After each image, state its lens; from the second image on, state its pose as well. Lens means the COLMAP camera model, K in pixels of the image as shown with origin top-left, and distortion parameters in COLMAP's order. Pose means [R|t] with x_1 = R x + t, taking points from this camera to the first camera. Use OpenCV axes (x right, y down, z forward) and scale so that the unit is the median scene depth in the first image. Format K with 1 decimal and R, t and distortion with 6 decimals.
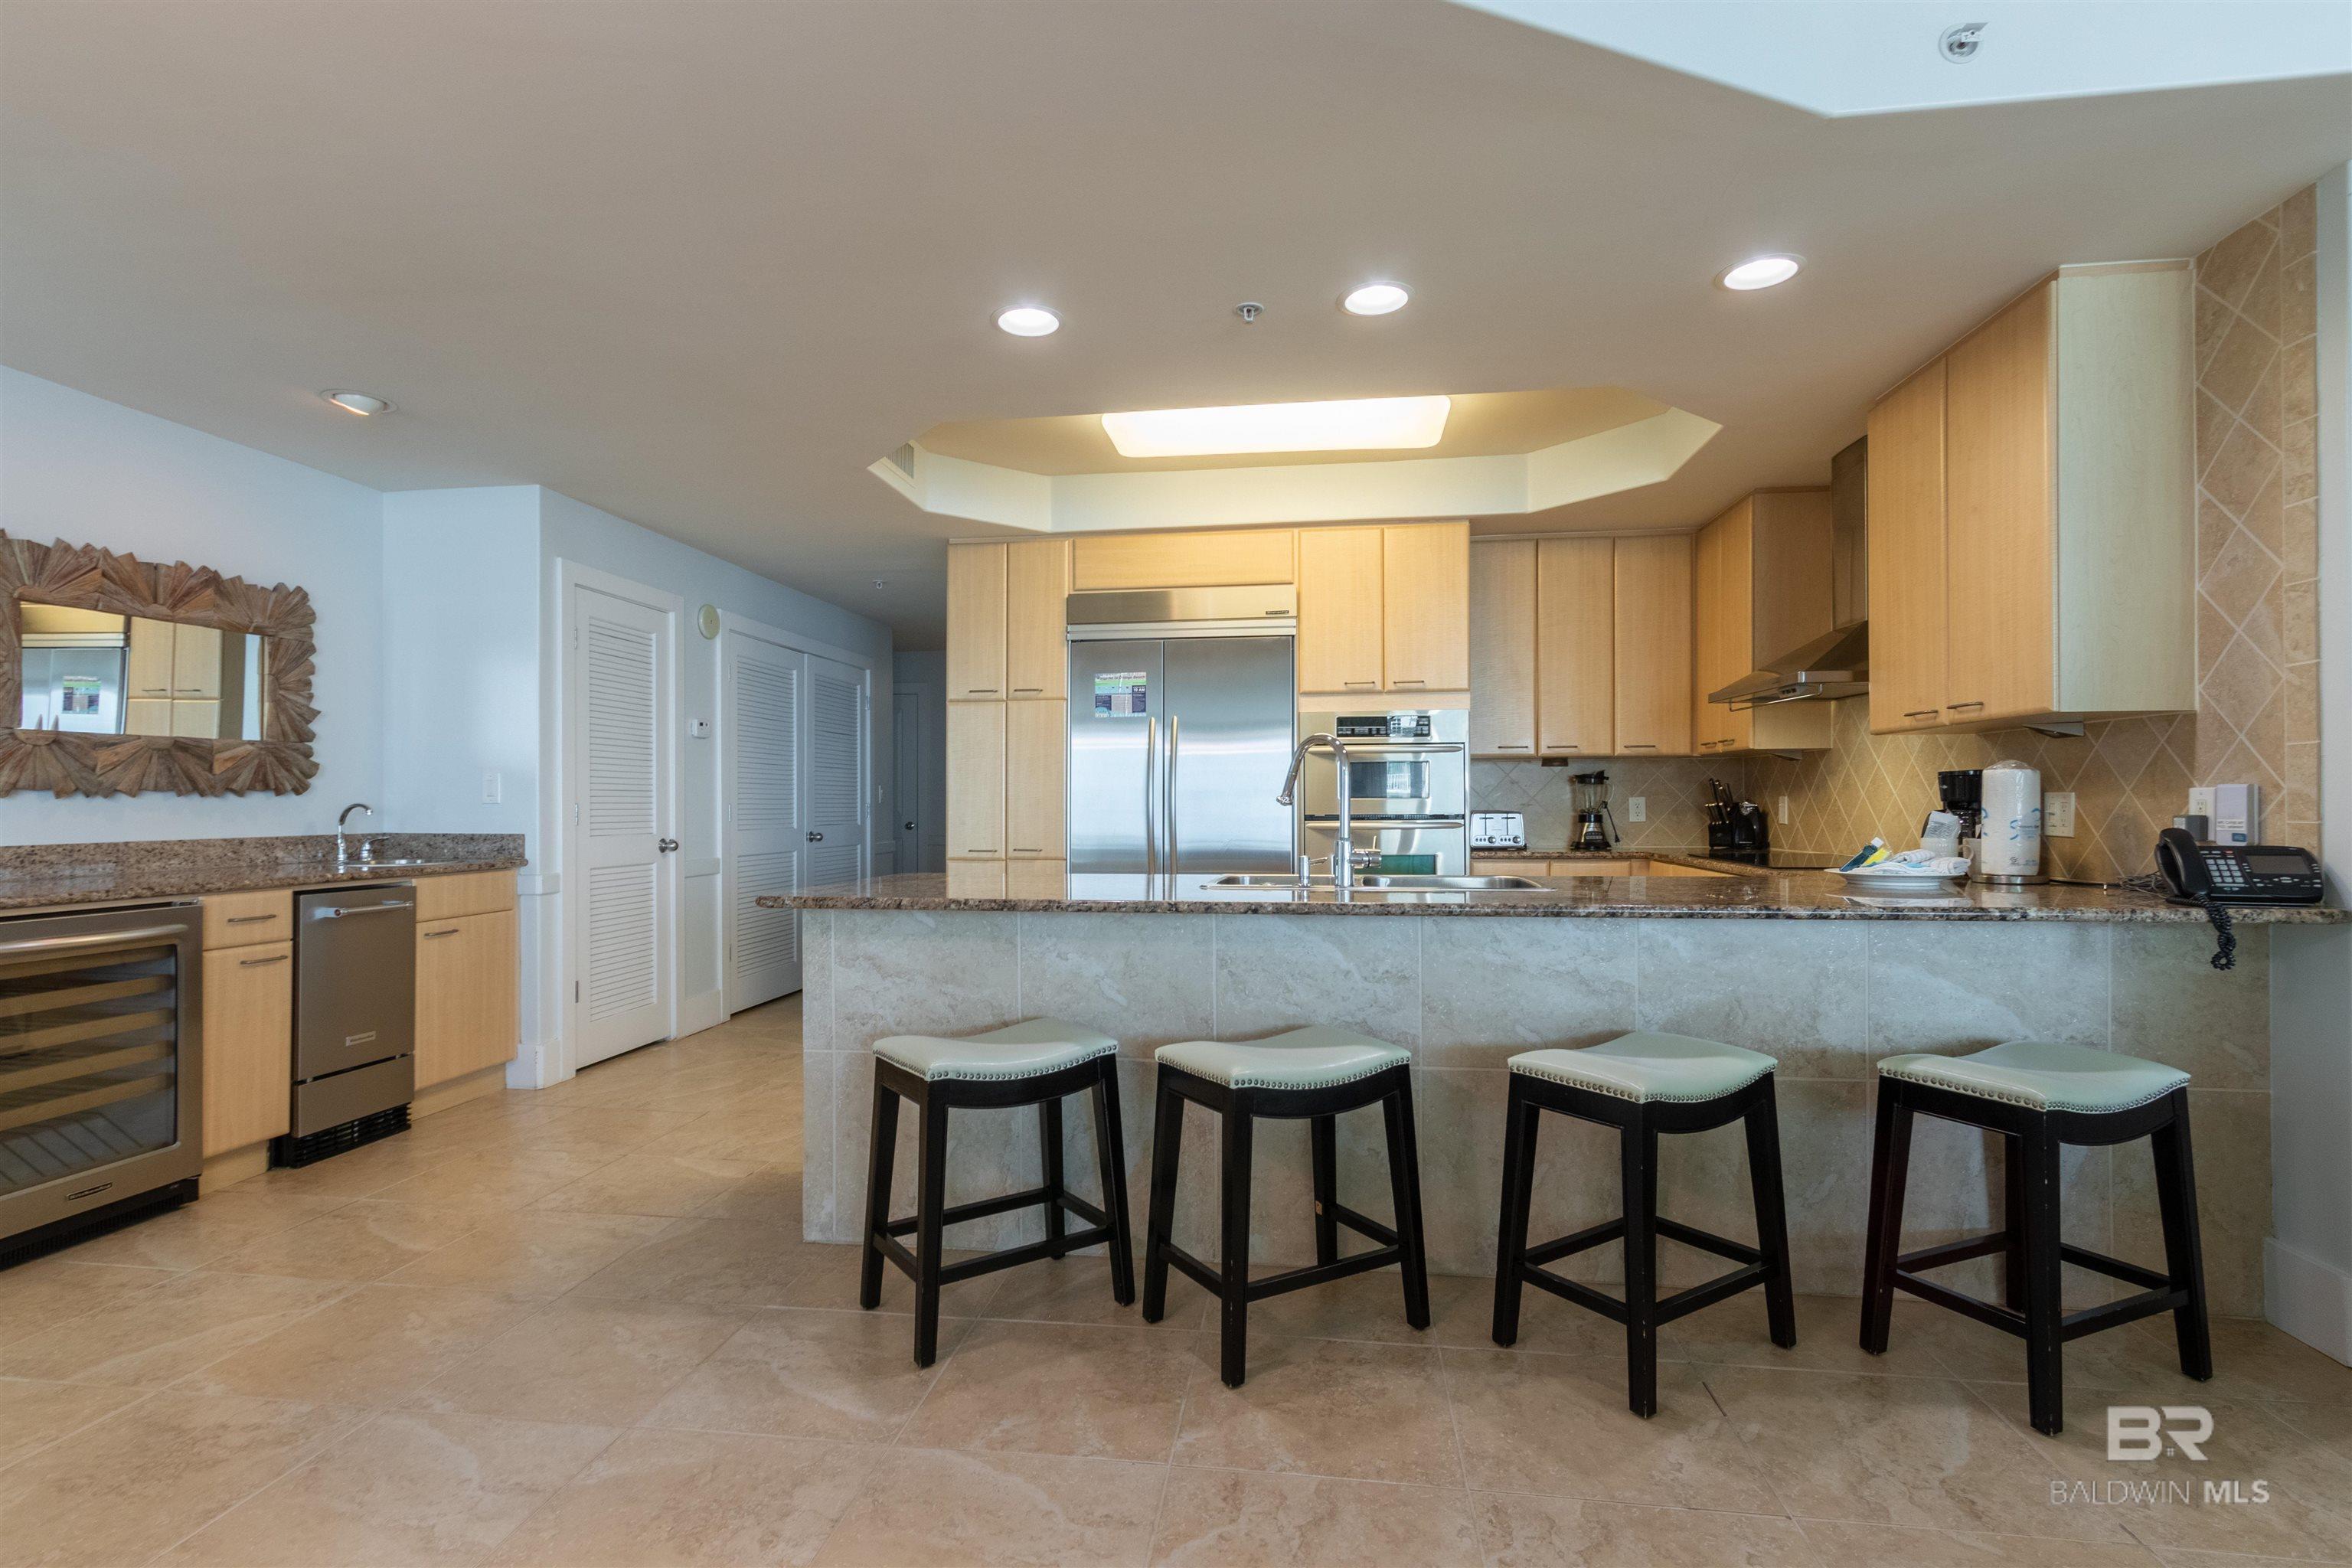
lens RADIAL K [[1125.6, 0, 1151.5], [0, 1125.6, 803.4], [0, 0, 1]] dist [-0.000150, -0.000533]
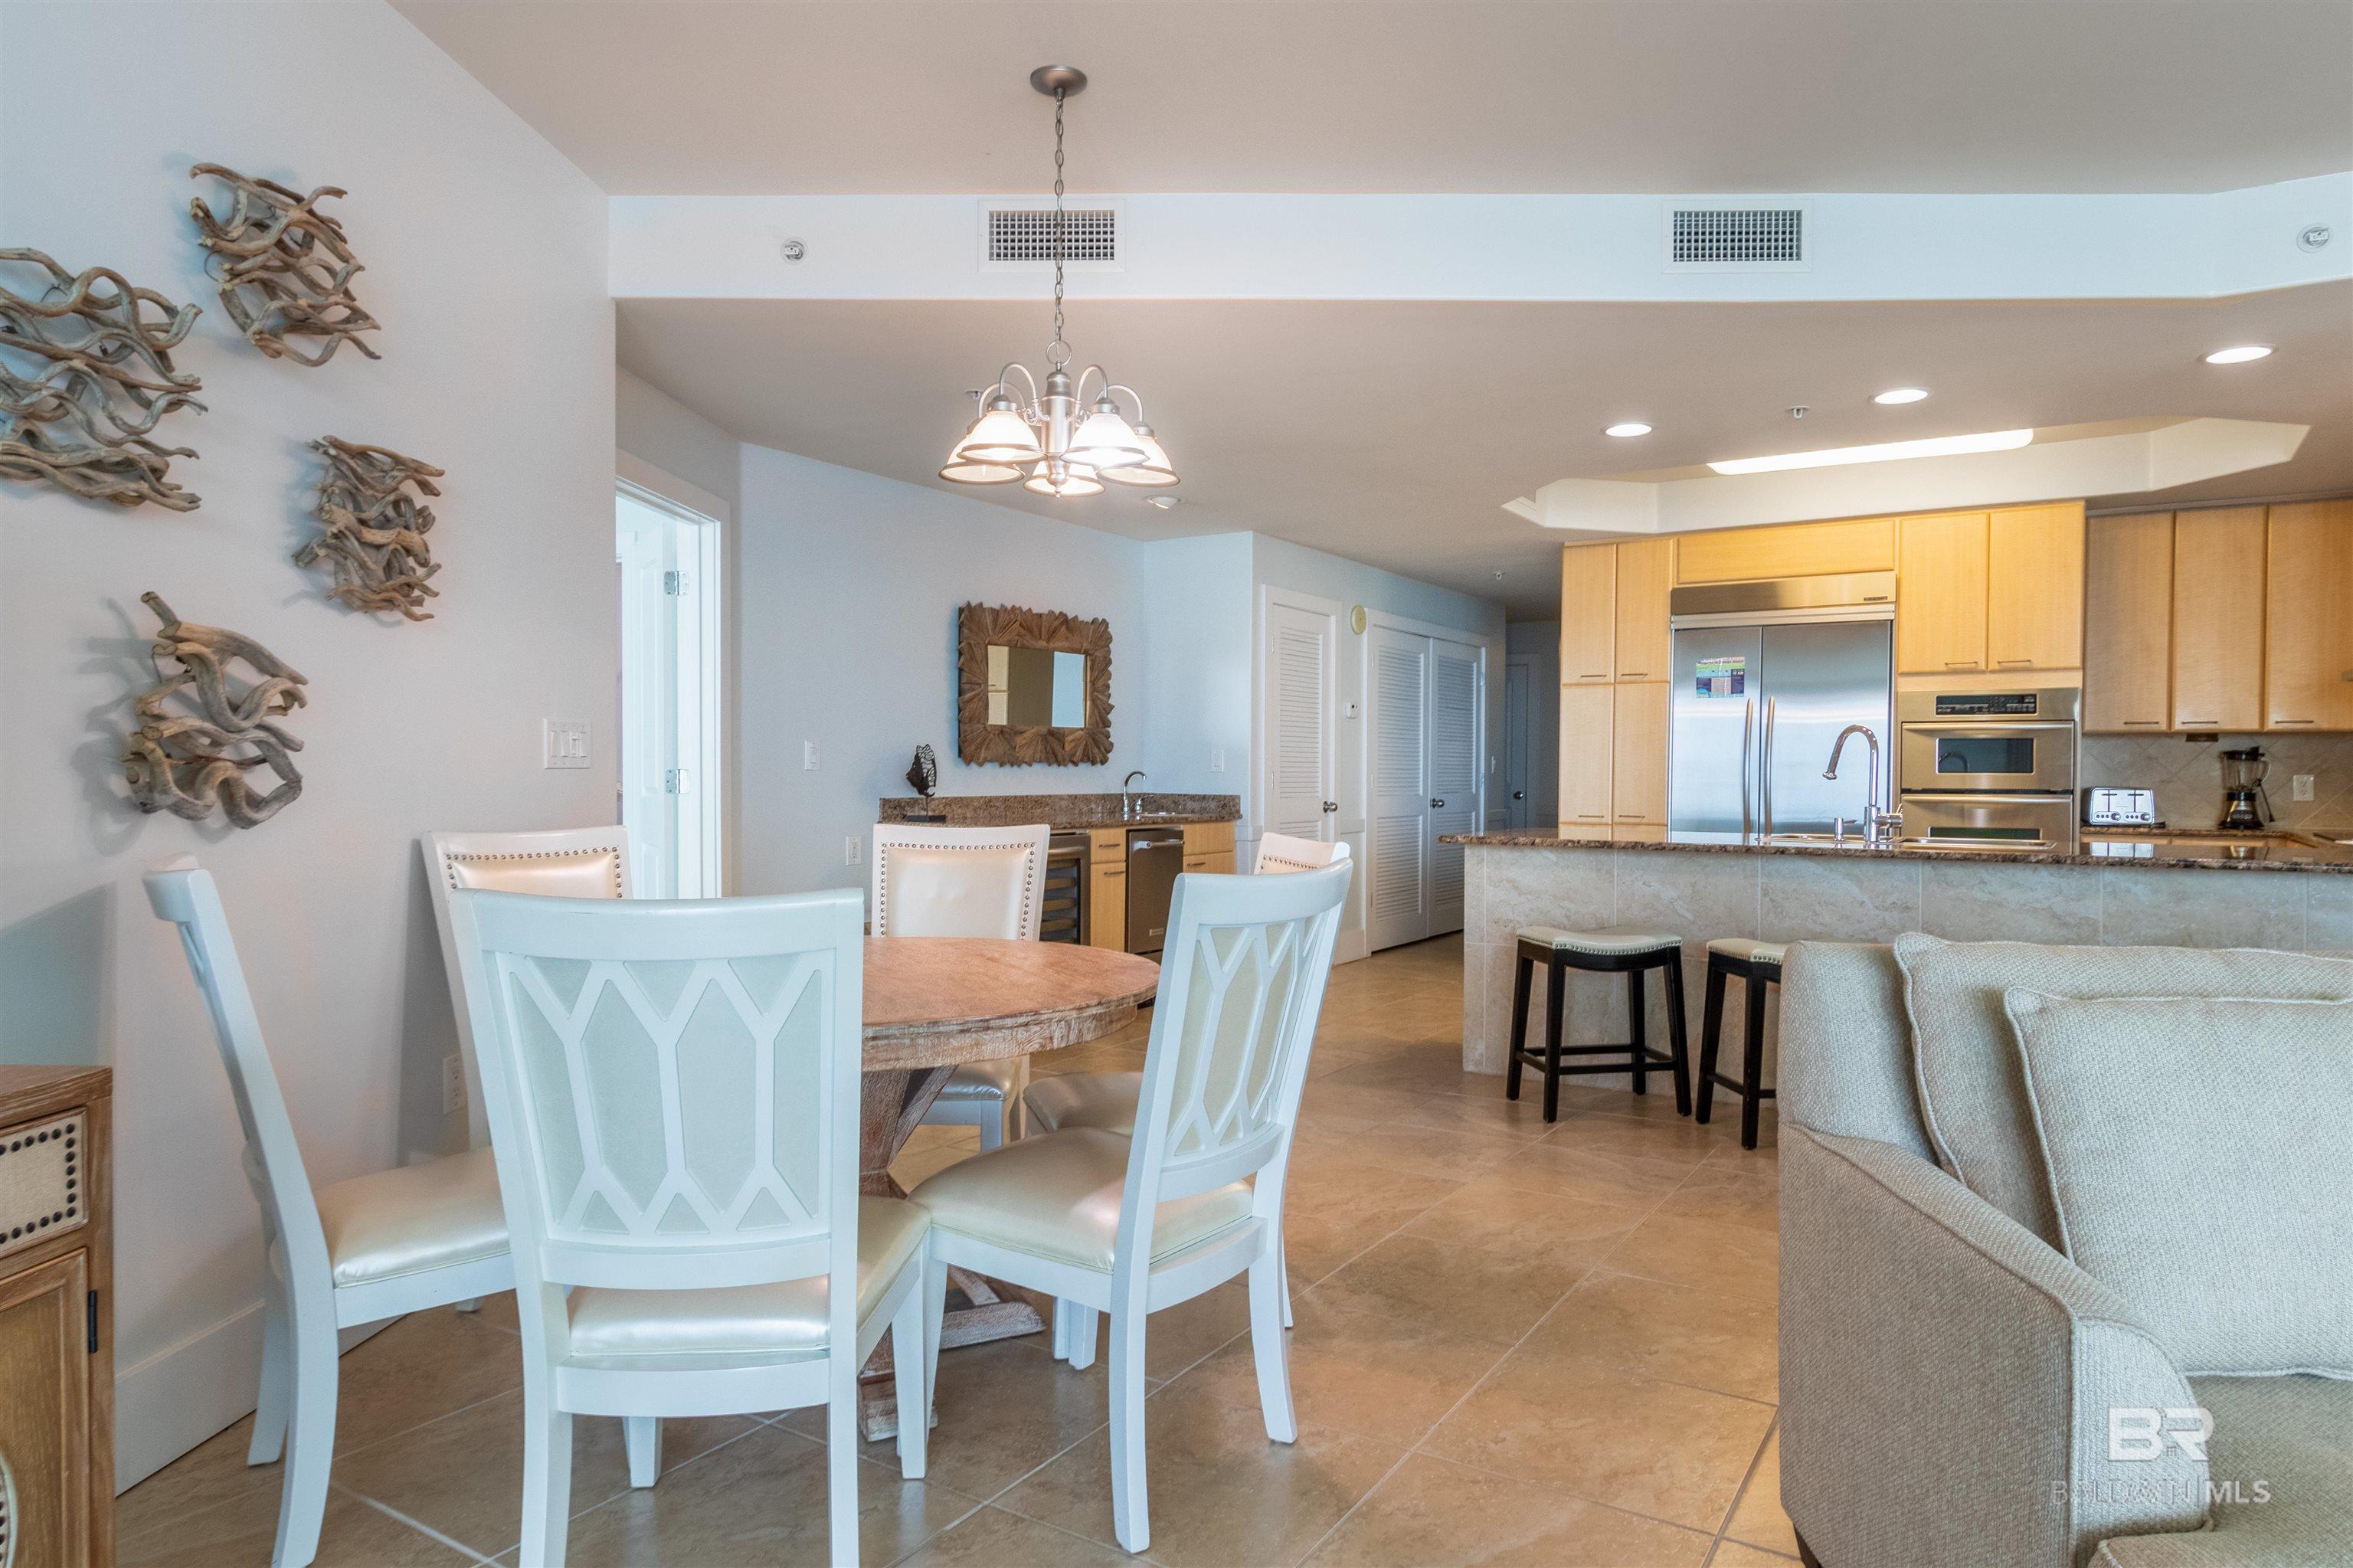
lens RADIAL K [[1371.0, 0, 1248.9], [0, 1371.0, 797.9], [0, 0, 1]] dist [-0.006450, -0.003431]
pose [[0.923056, 0.015633, -0.384349, 0.074169], [-0.008536, 0.999760, 0.020162, -0.002001], [0.384572, -0.015330, 0.922968, -0.485168]]
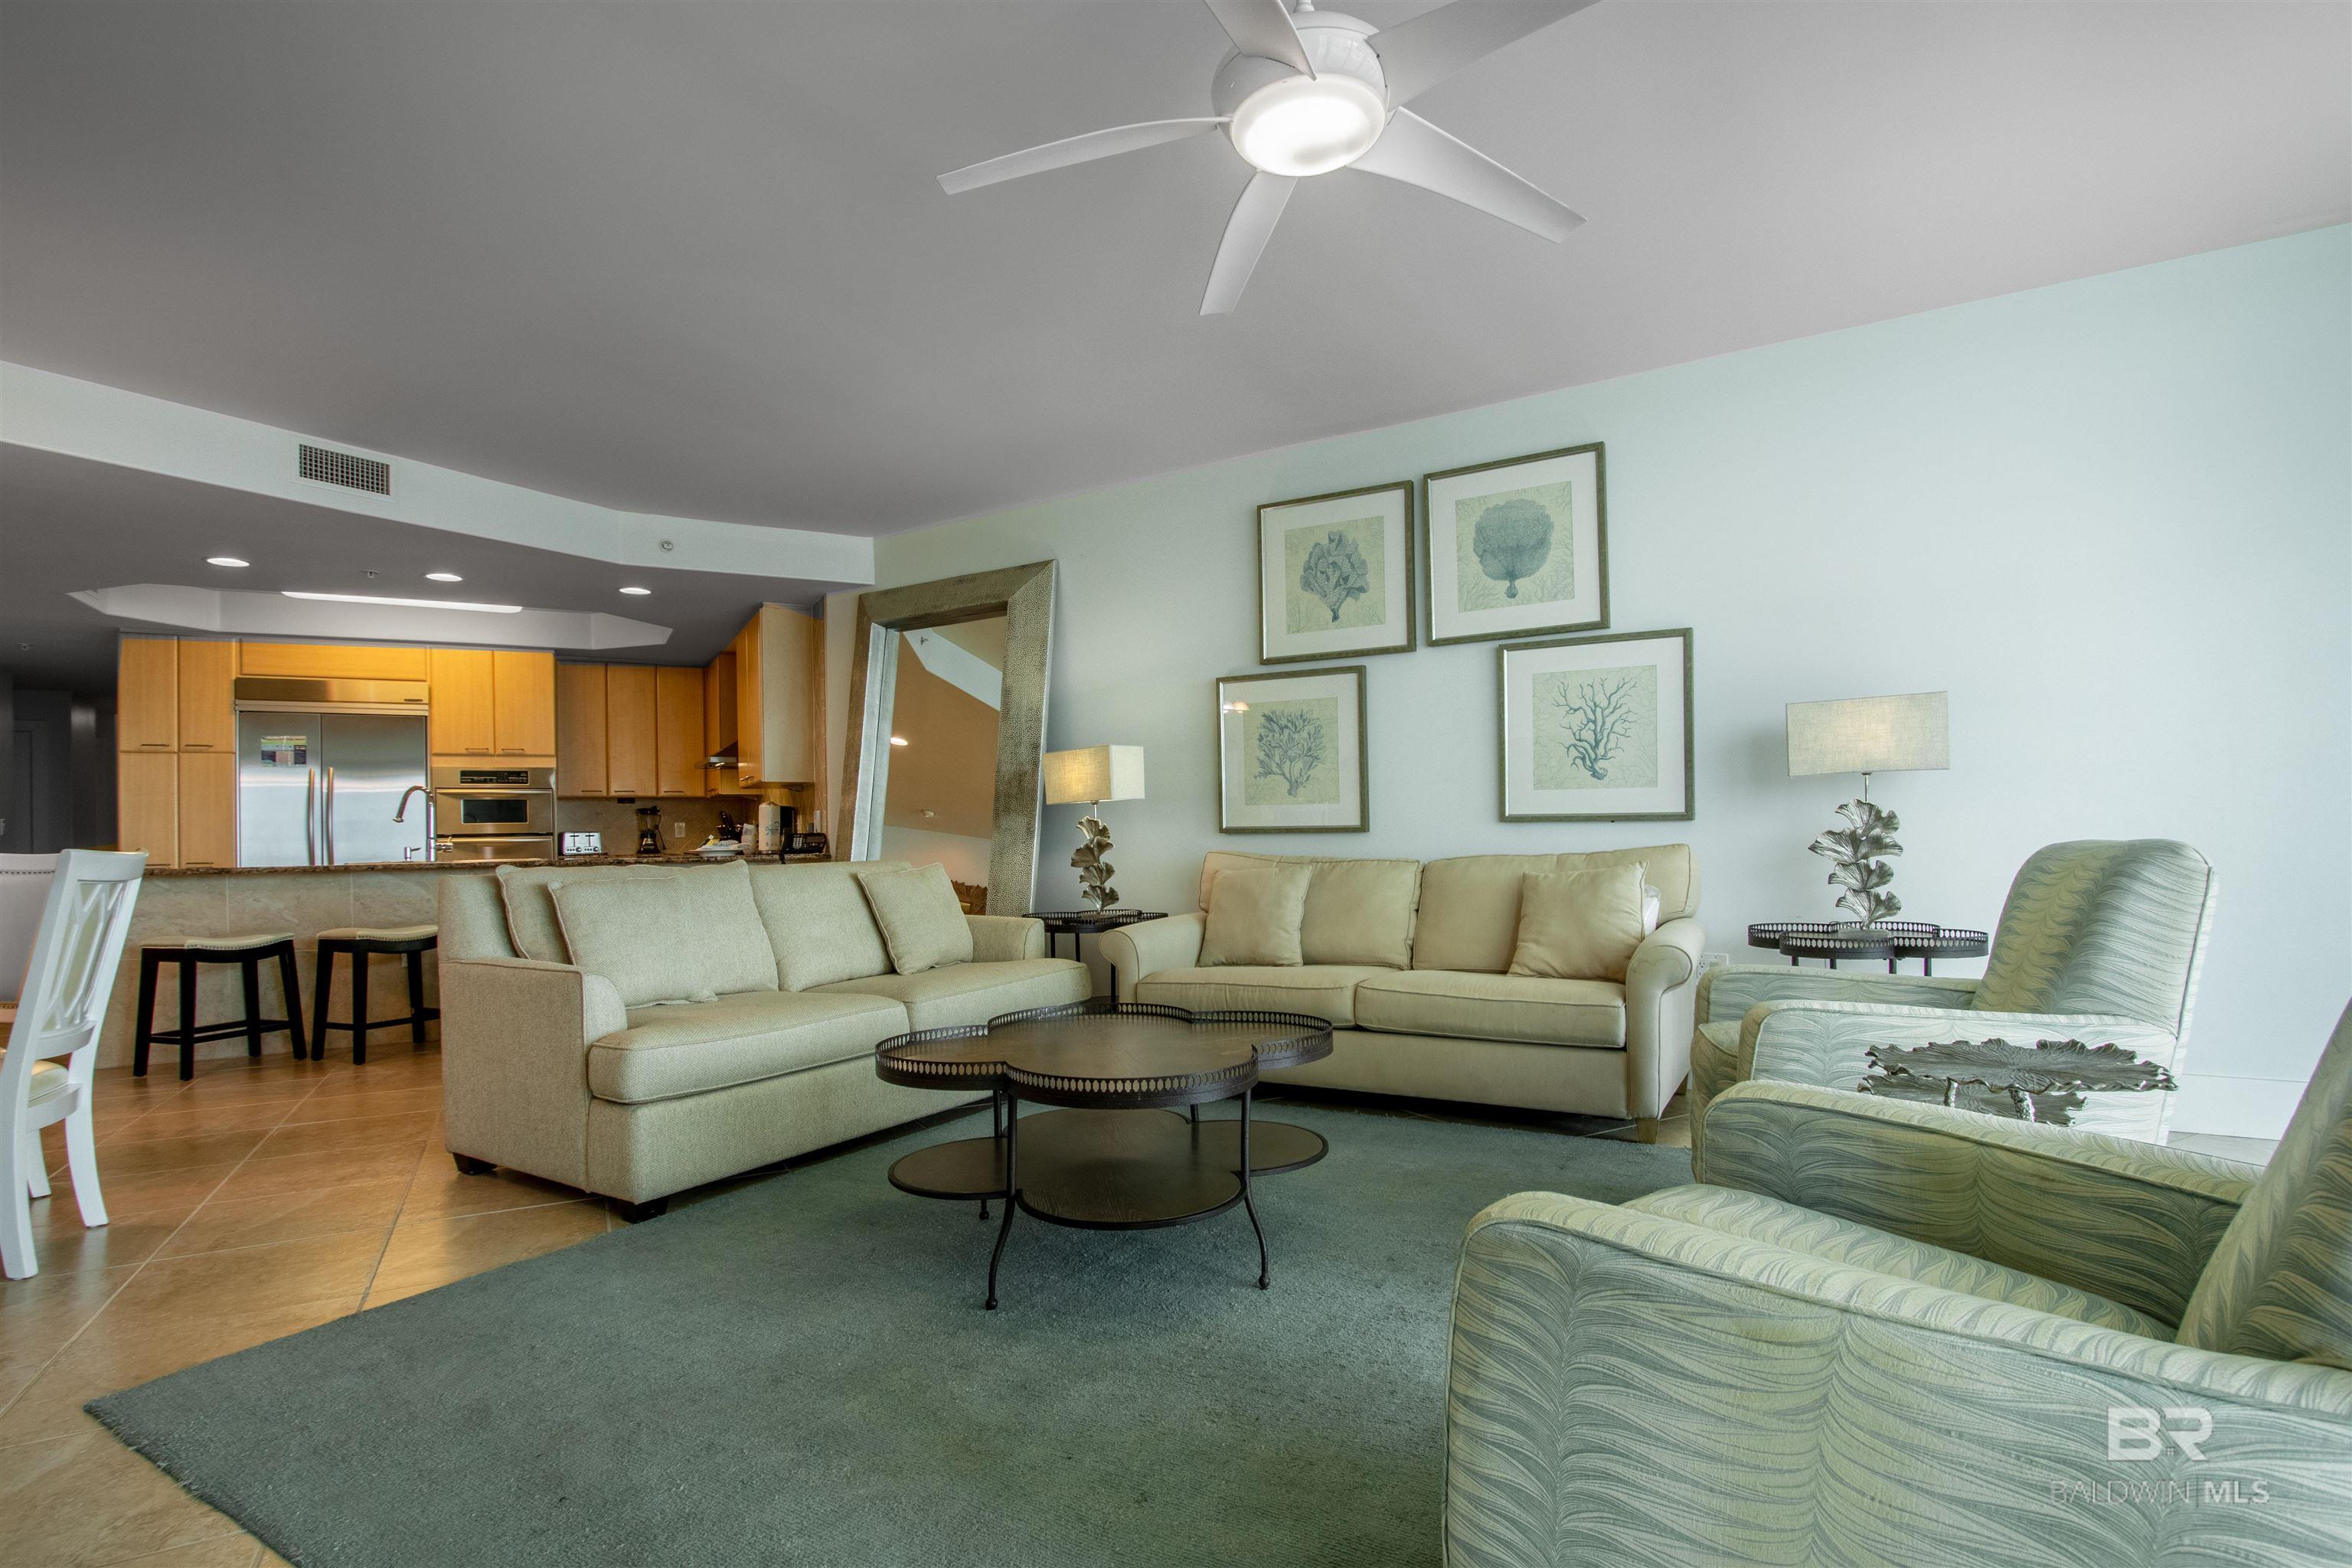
lens RADIAL K [[1125.6, 0, 1127.8], [0, 1125.6, 823.2], [0, 0, 1]] dist [-0.000150, -0.000533]
pose [[0.808224, -0.007296, 0.588830, -0.004407], [0.016962, 0.999797, -0.010894, 0.031160], [-0.588631, 0.018792, 0.808183, -0.884135]]
